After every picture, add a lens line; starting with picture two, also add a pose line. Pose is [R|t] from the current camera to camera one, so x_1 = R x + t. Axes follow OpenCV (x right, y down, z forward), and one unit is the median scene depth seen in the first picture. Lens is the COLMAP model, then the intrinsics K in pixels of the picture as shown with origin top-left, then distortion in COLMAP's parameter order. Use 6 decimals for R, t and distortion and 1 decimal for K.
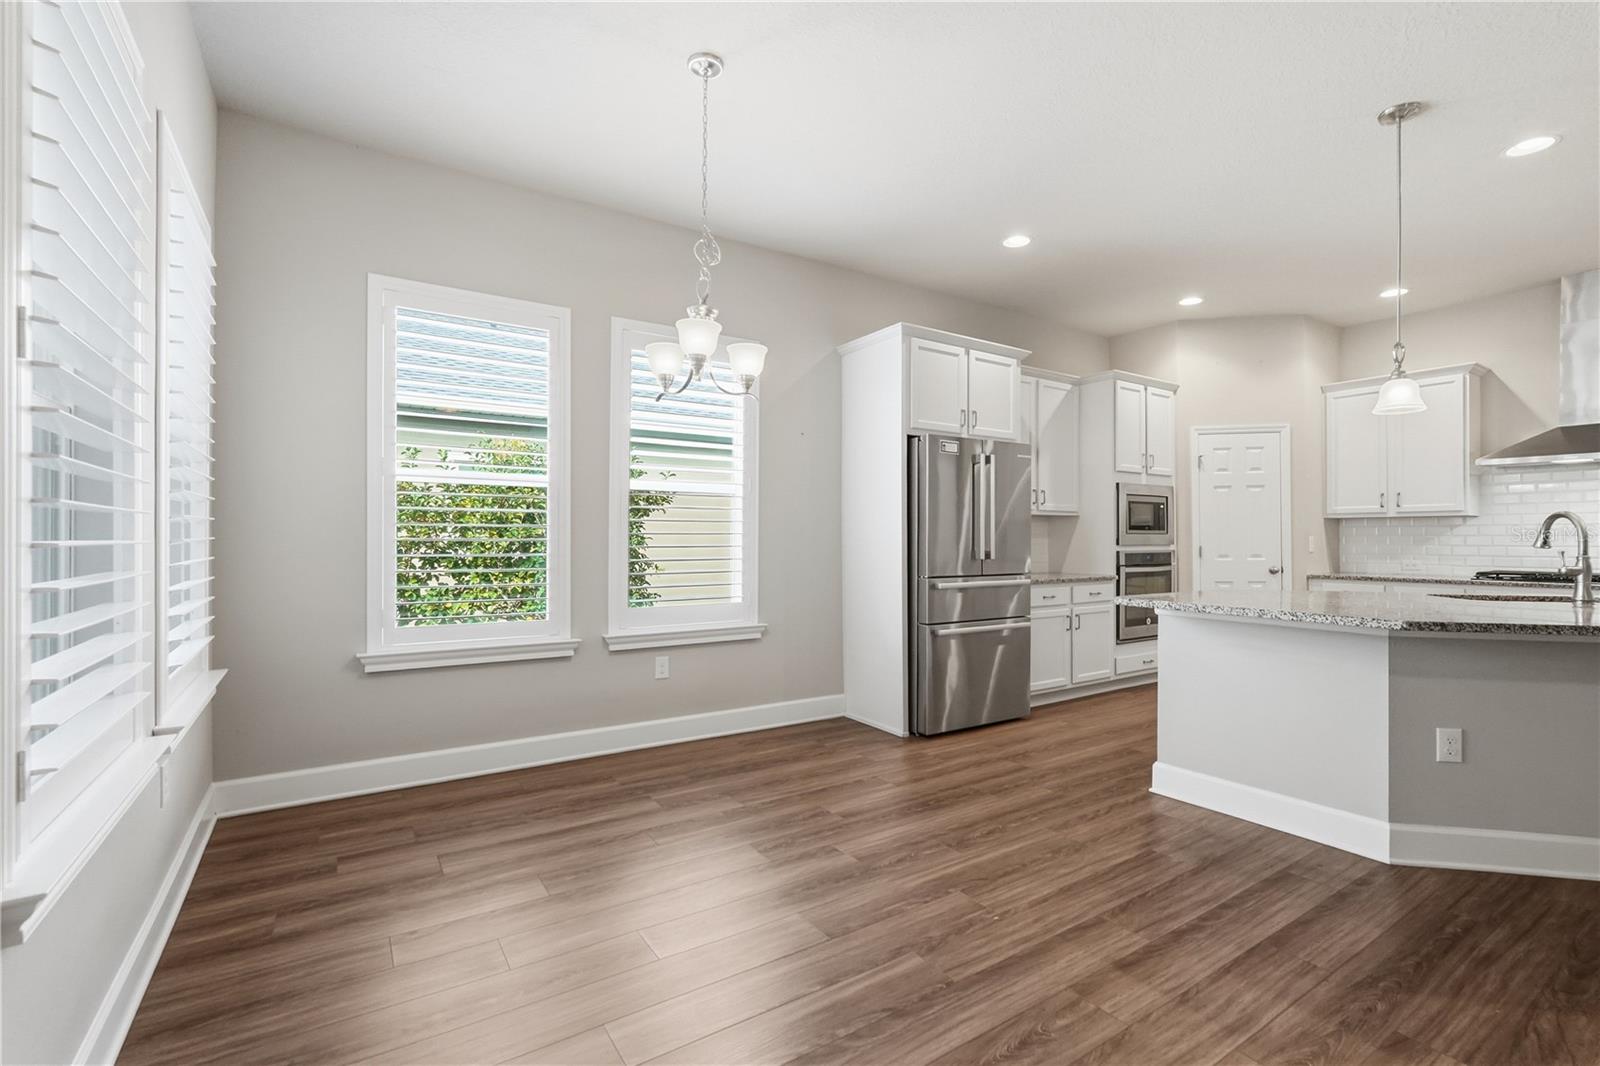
lens RADIAL K [[718.2, 0, 798.0], [0, 718.2, 533.9], [0, 0, 1]] dist [0.000516, 0.000848]
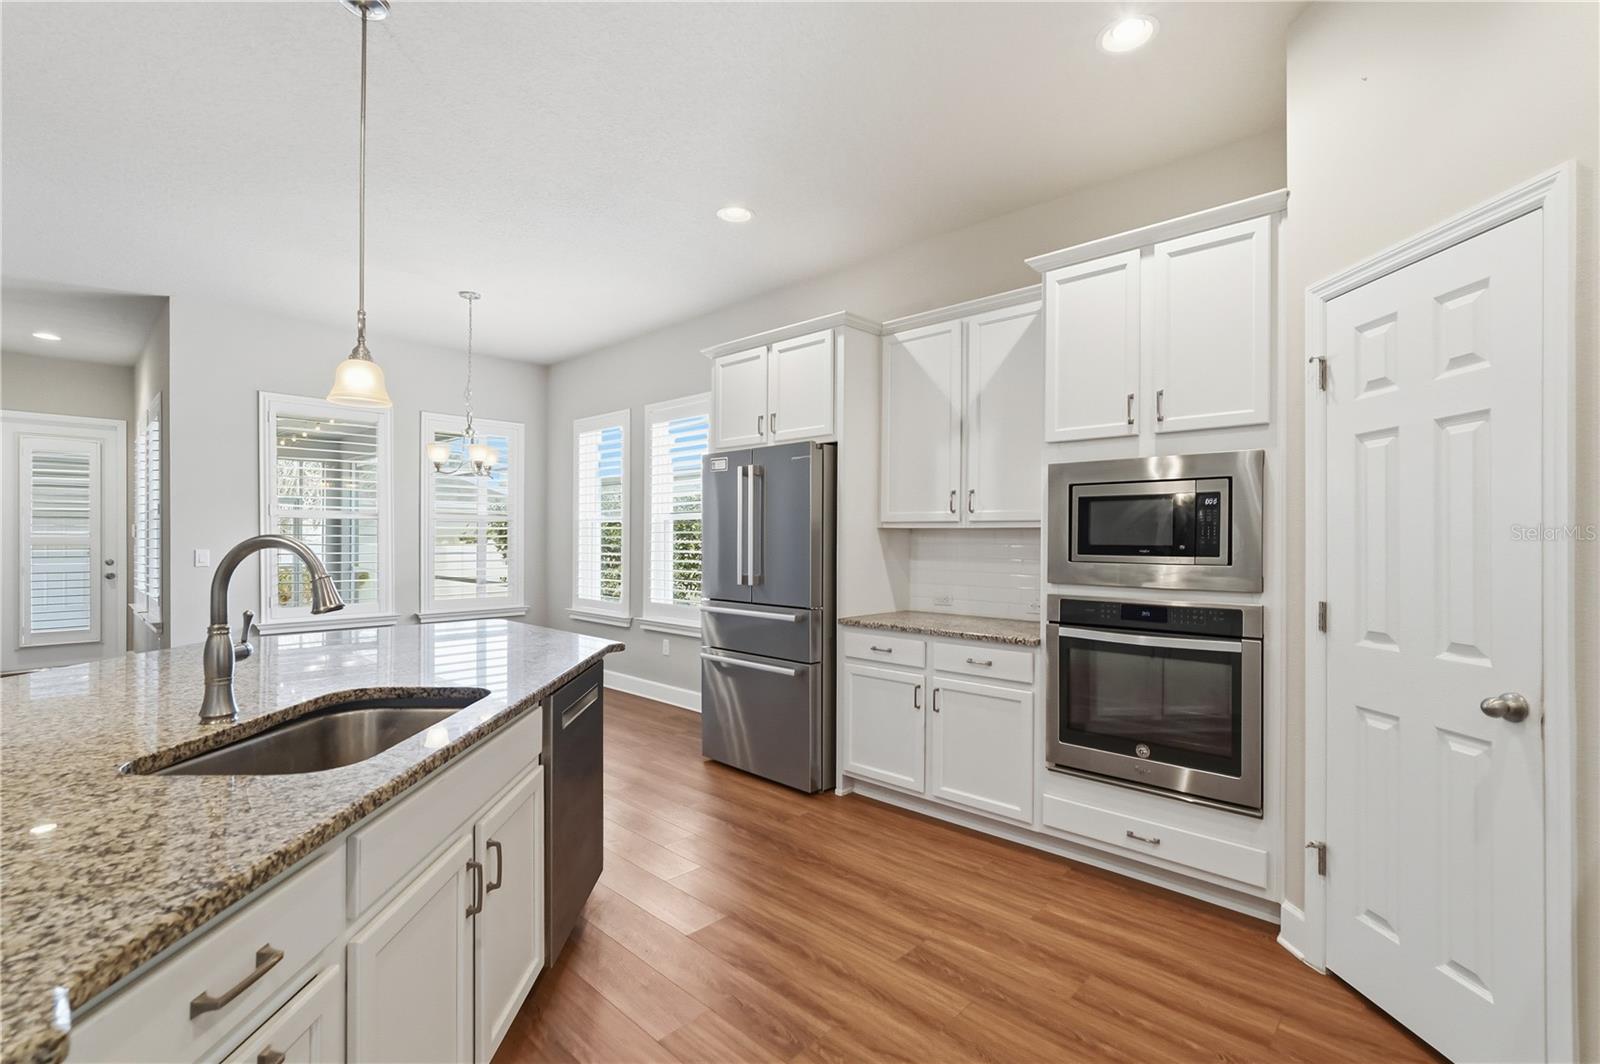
lens RADIAL K [[718.2, 0, 793.8], [0, 718.2, 535.6], [0, 0, 1]] dist [0.000516, 0.000848]
pose [[0.230474, -0.005993, -0.973060, 1.102107], [0.000195, 0.999981, -0.006113, -0.019229], [0.973078, 0.001220, 0.230471, 0.832206]]
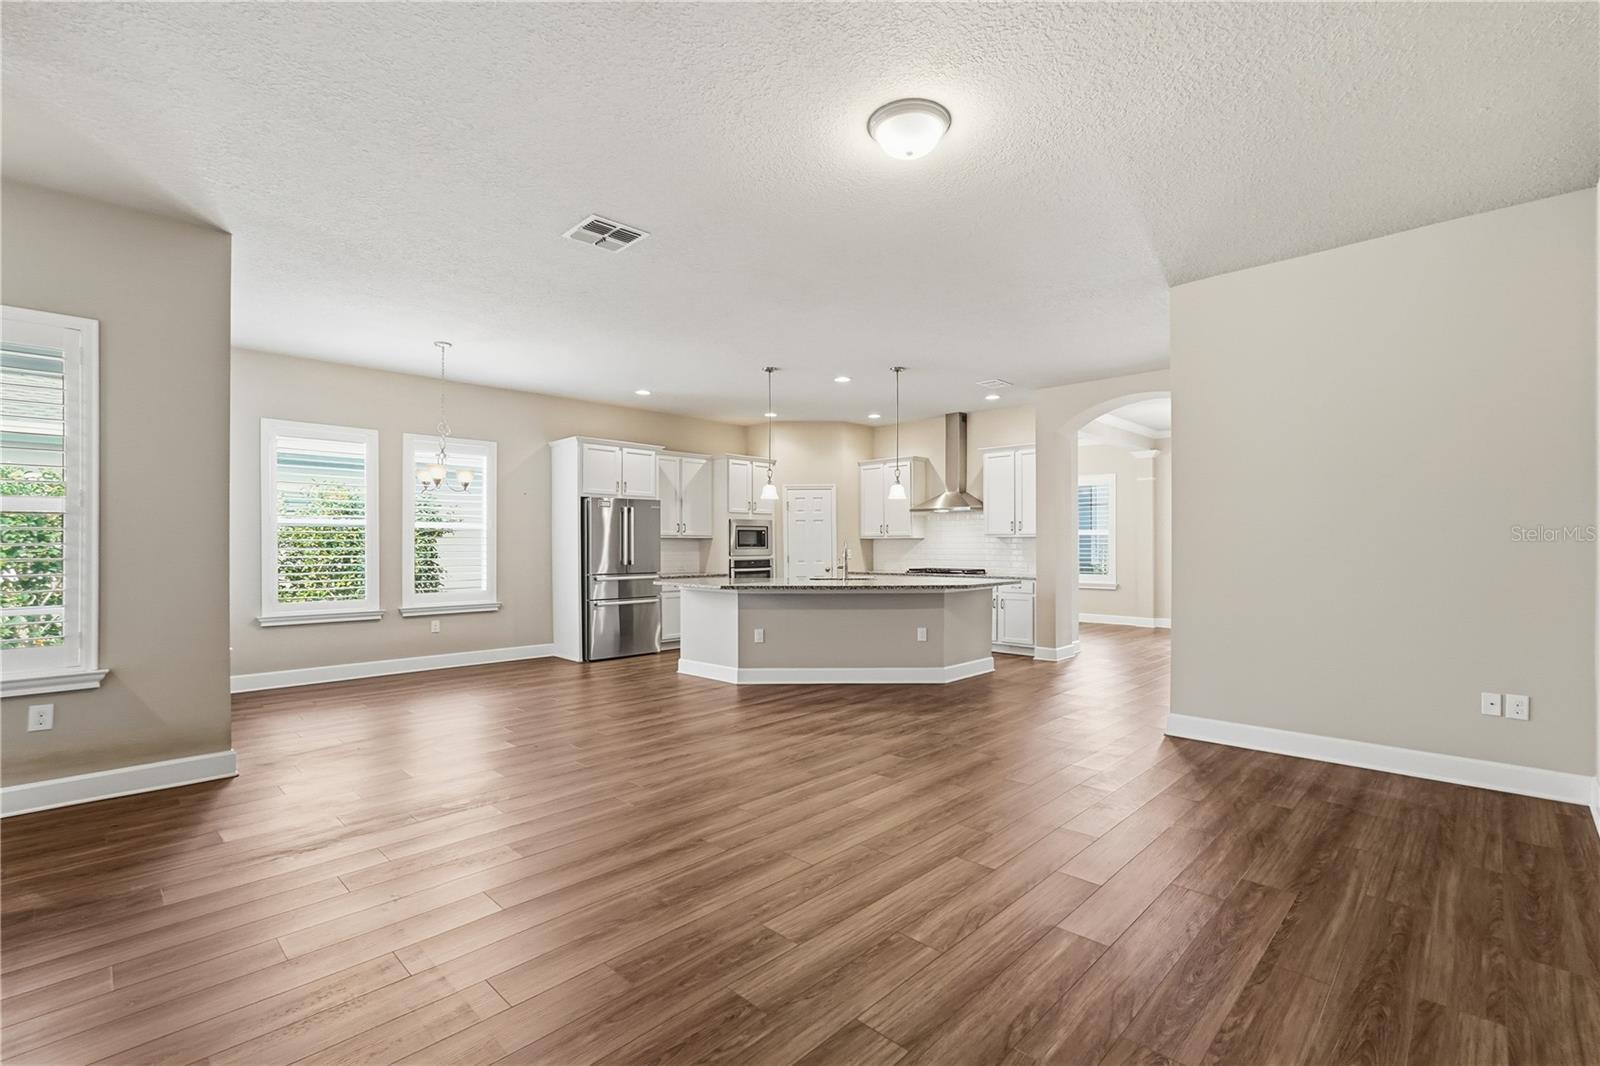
lens RADIAL K [[718.2, 0, 791.3], [0, 718.2, 545.6], [0, 0, 1]] dist [0.000516, 0.000848]
pose [[0.979344, -0.004595, 0.202149, 0.290692], [0.003402, 0.999975, 0.006249, -0.022357], [-0.202172, -0.005432, 0.979335, -0.853466]]
